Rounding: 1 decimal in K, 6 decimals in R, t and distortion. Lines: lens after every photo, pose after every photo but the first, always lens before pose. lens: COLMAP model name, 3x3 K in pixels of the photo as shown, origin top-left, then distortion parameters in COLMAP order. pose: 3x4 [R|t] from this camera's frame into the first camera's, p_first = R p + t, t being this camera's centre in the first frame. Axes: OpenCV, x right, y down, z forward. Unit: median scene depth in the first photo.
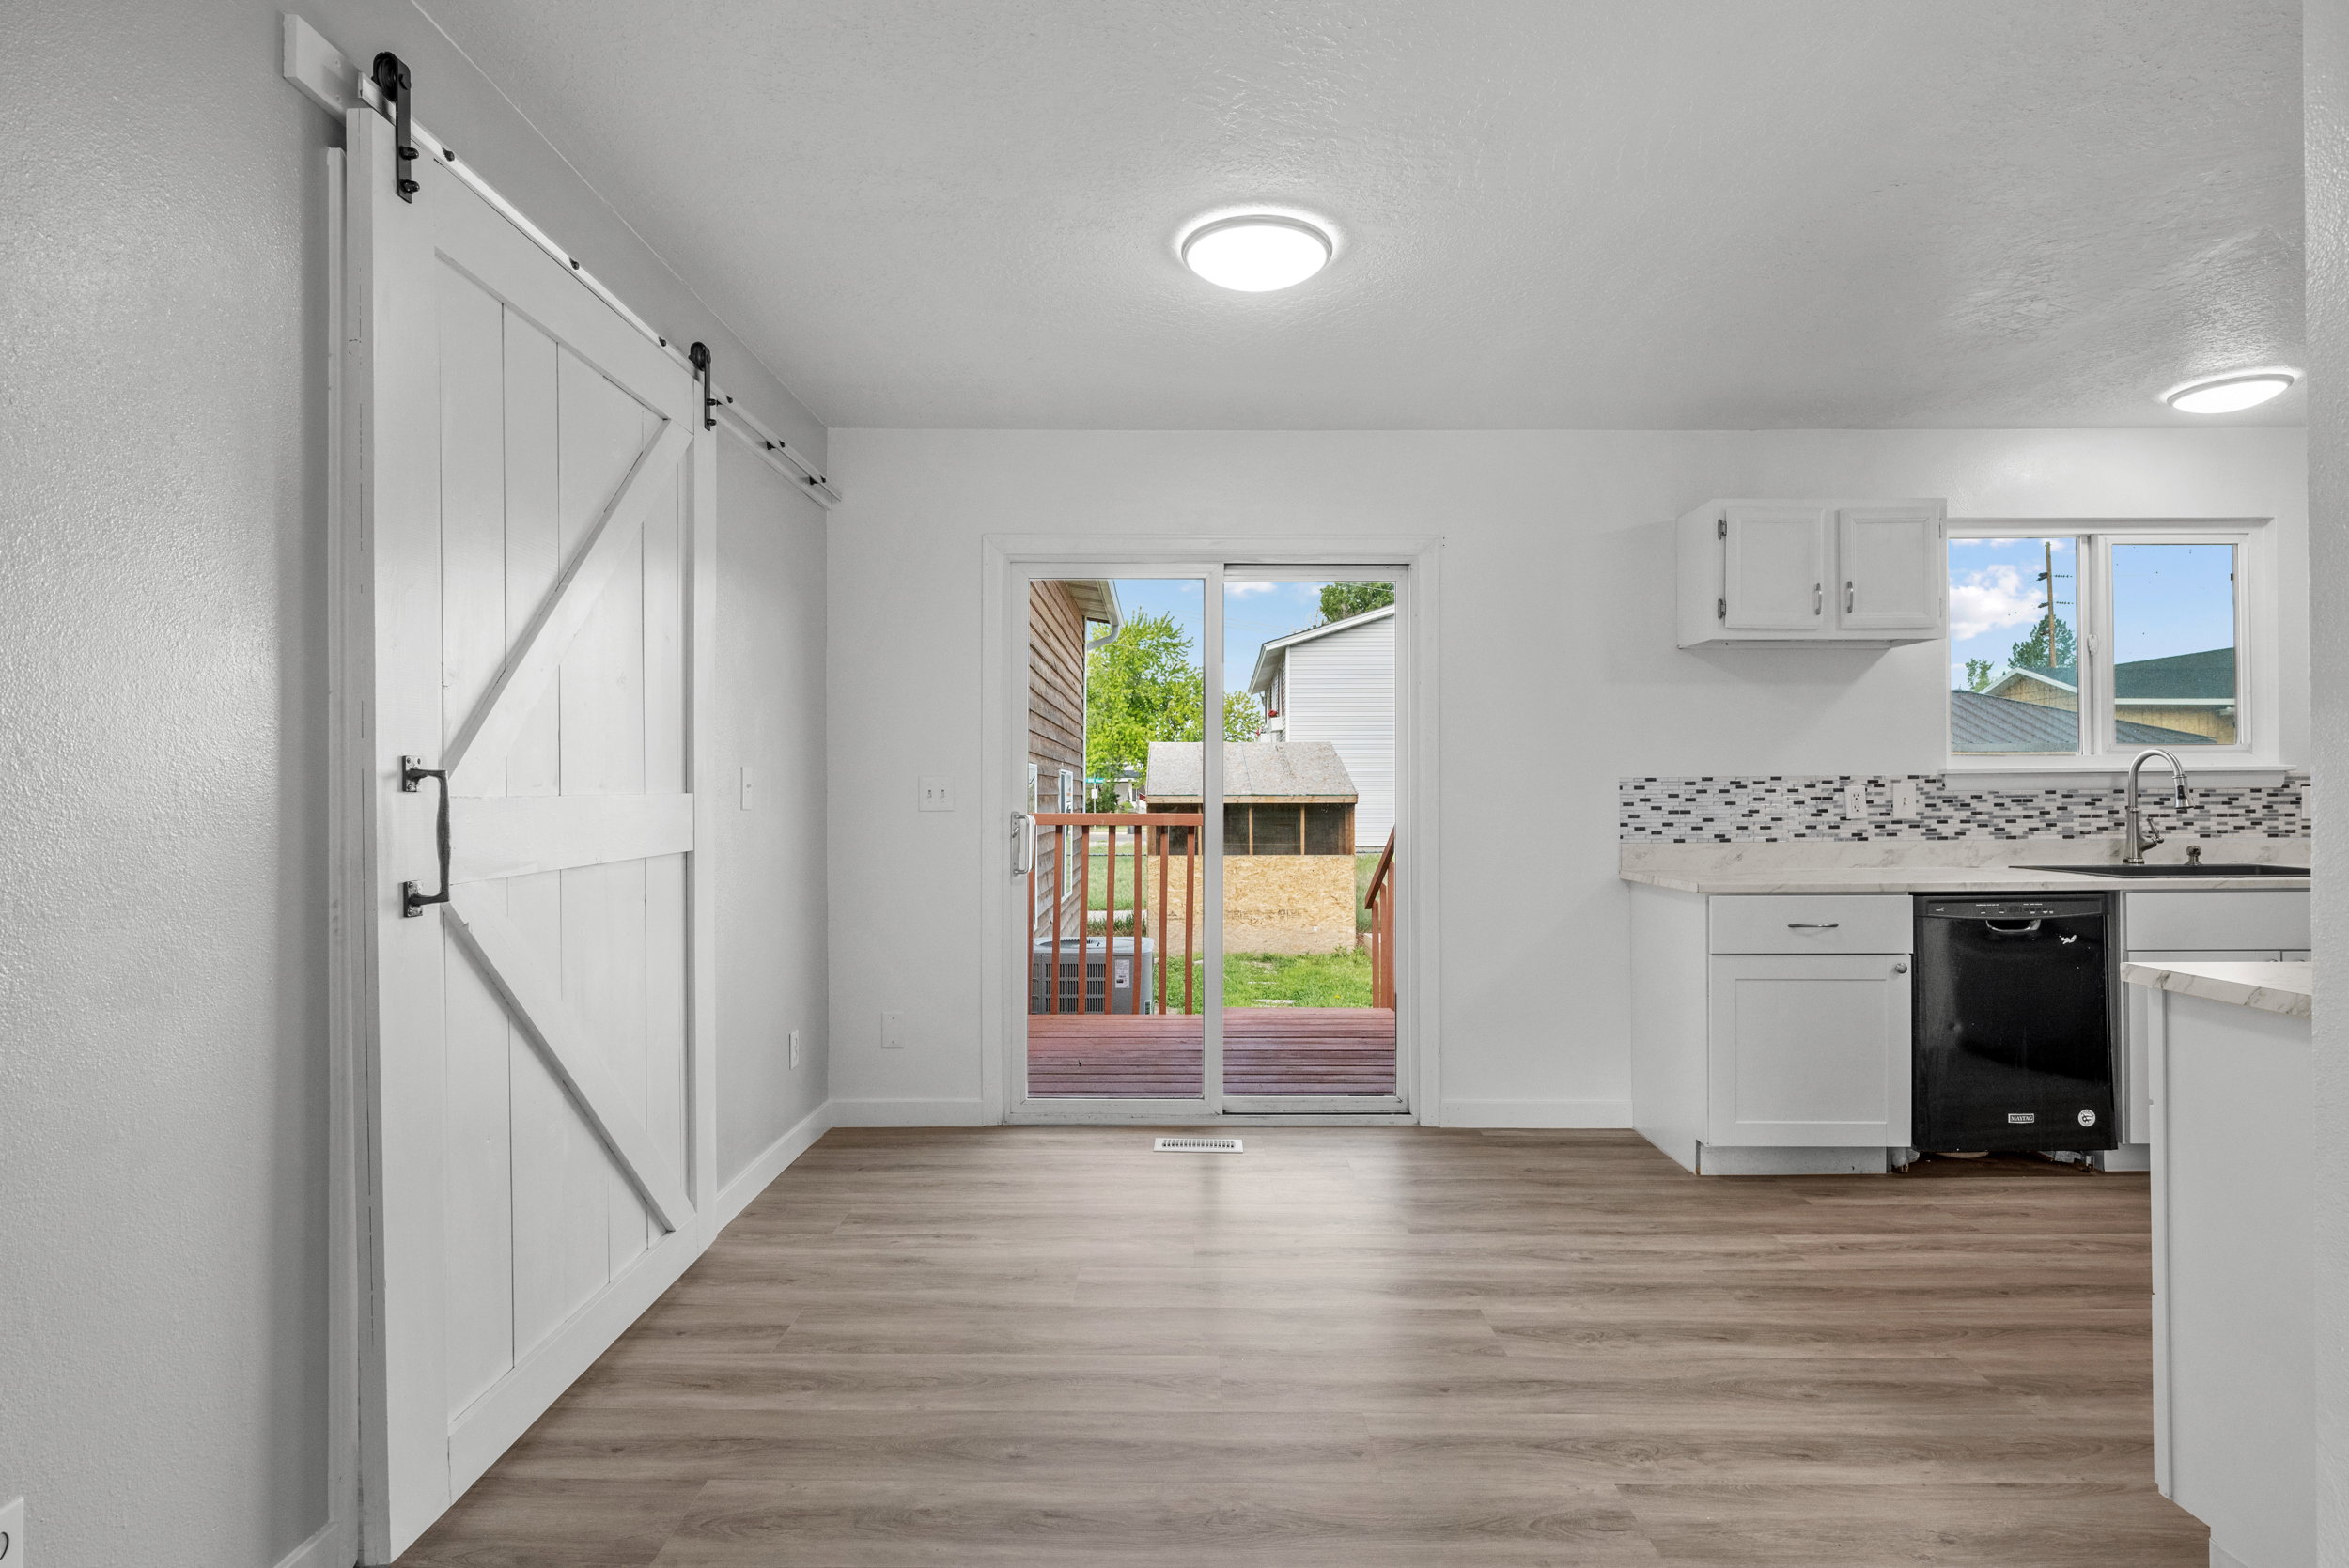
lens RADIAL K [[1198.3, 0, 1173.2], [0, 1198.3, 783.4], [0, 0, 1]] dist [-0.001847, -0.000259]
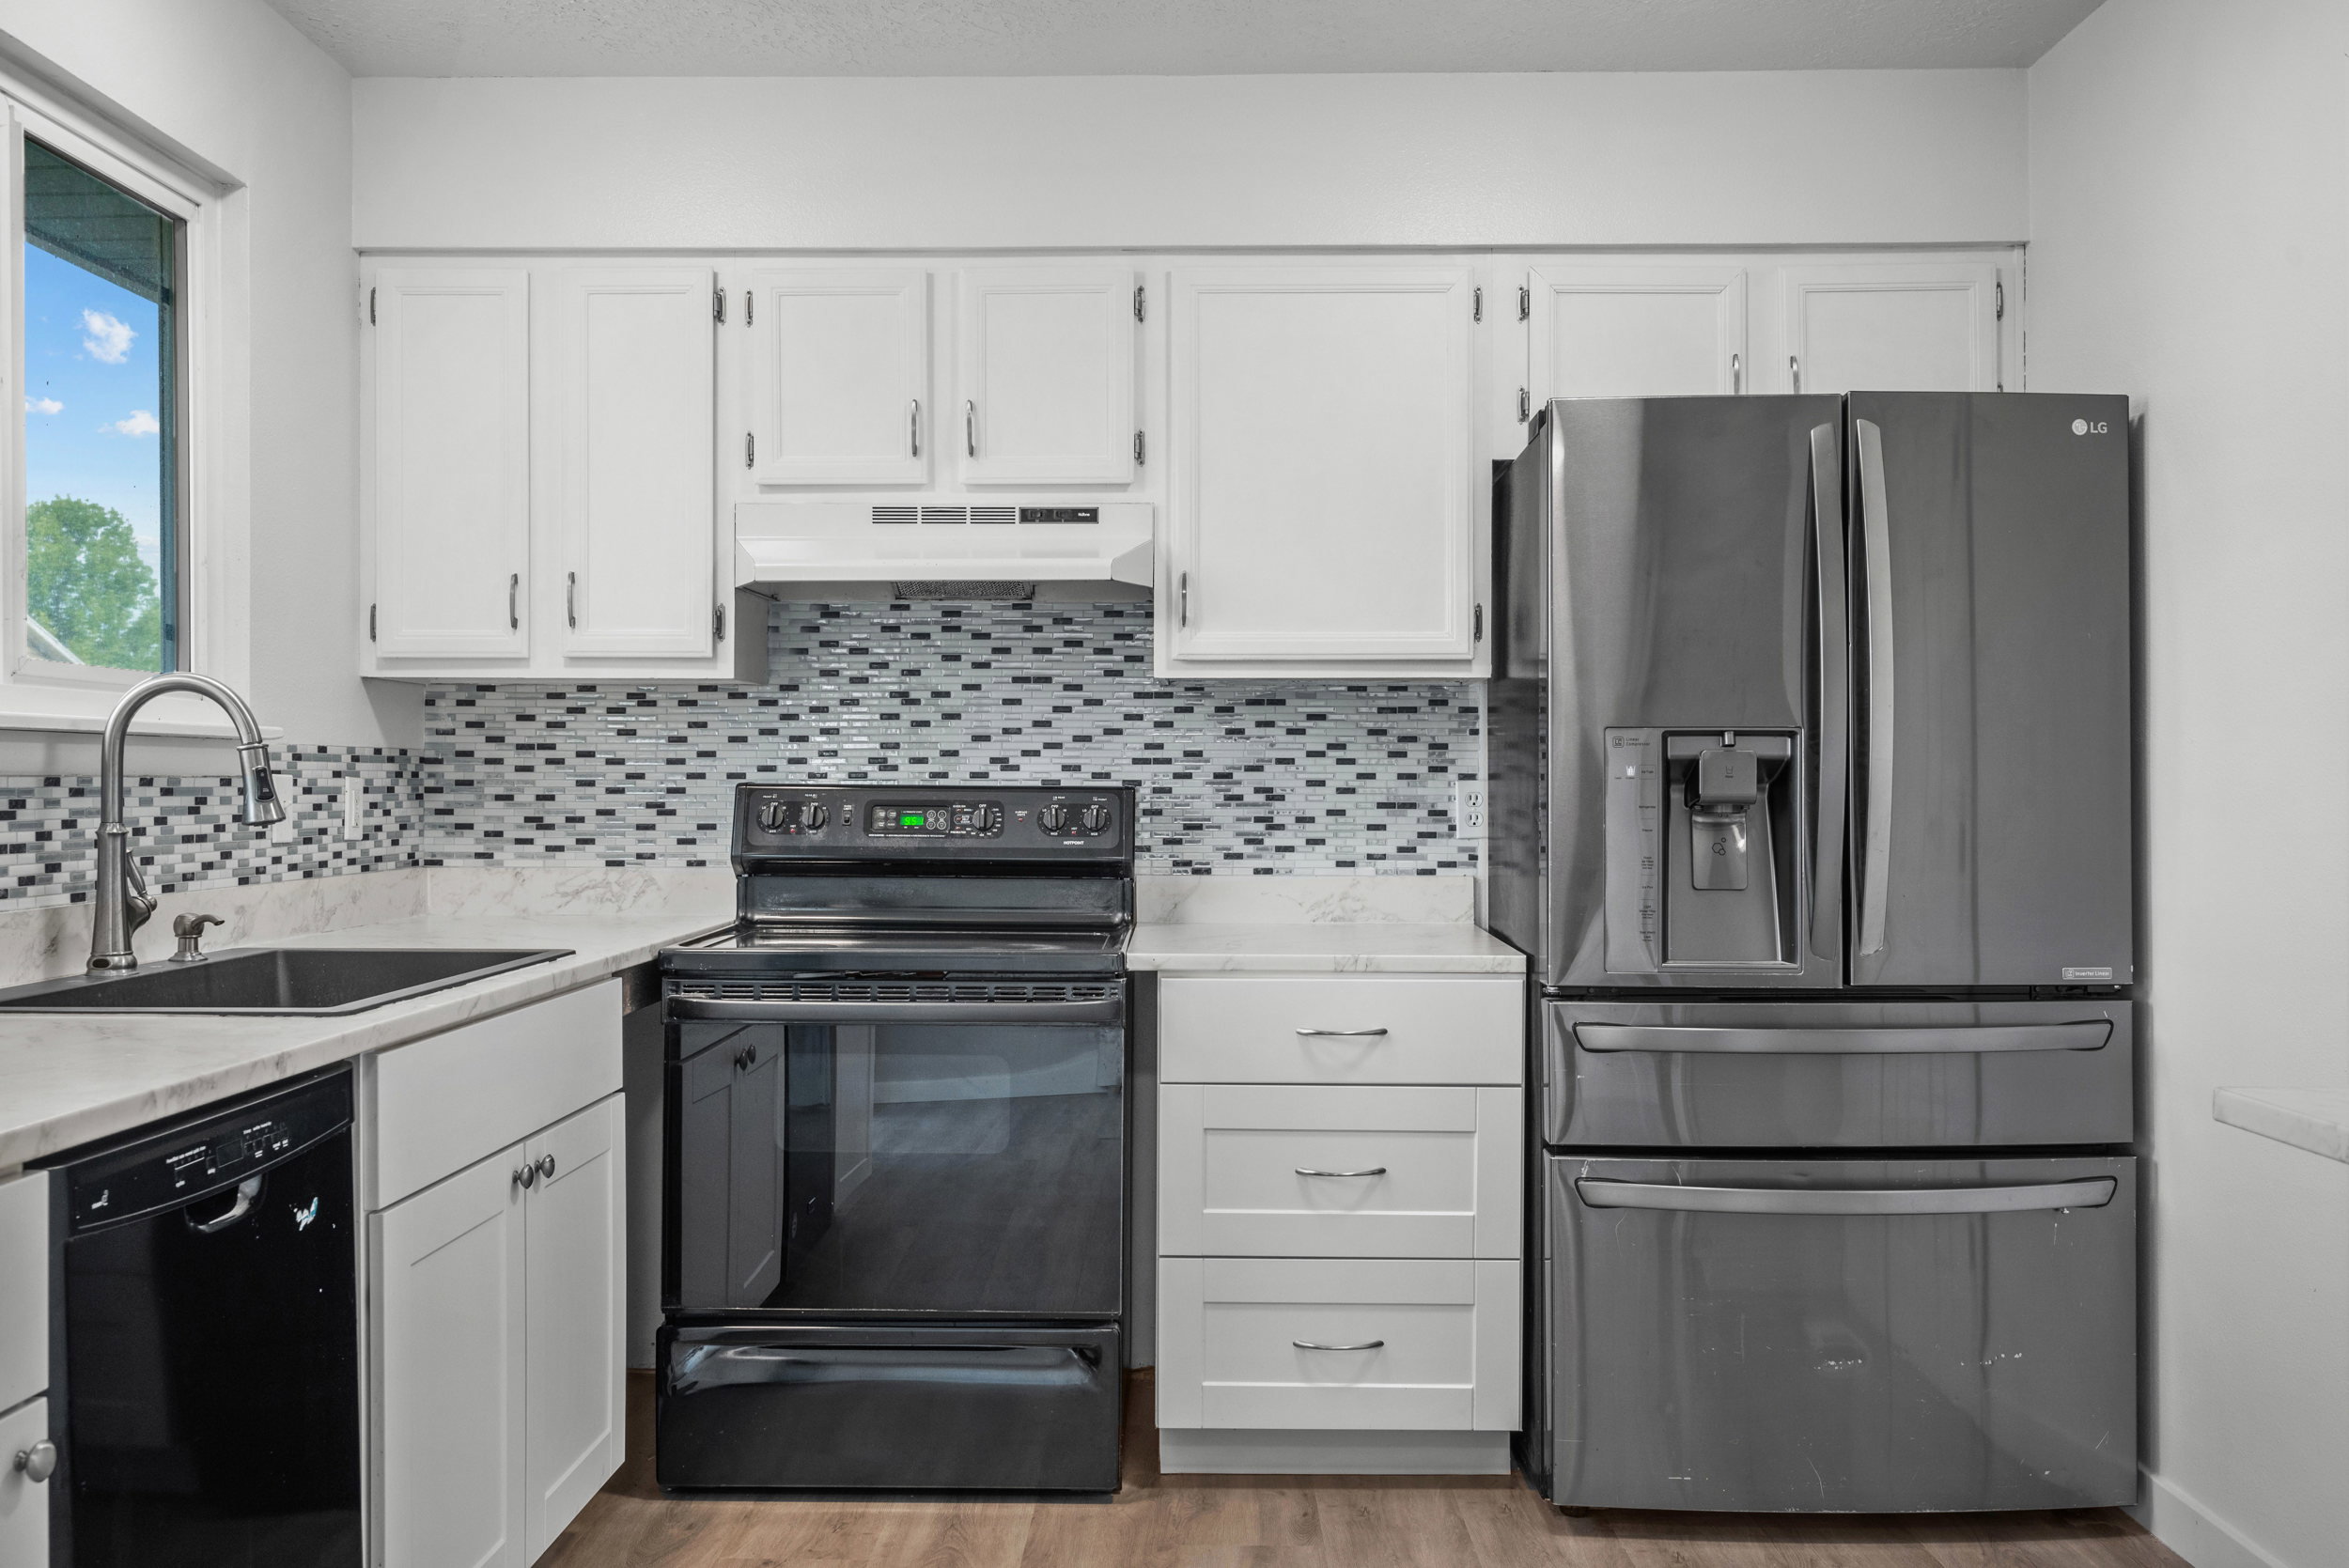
lens RADIAL K [[2031.7, 0, 1177.8], [0, 2031.7, 795.4], [0, 0, 1]] dist [0.001128, 0.001056]
pose [[0.007466, 0.000131, 0.999972, 0.146373], [-0.009393, 0.999956, -0.000061, 0.007584], [-0.999928, -0.009392, 0.007467, 0.636580]]
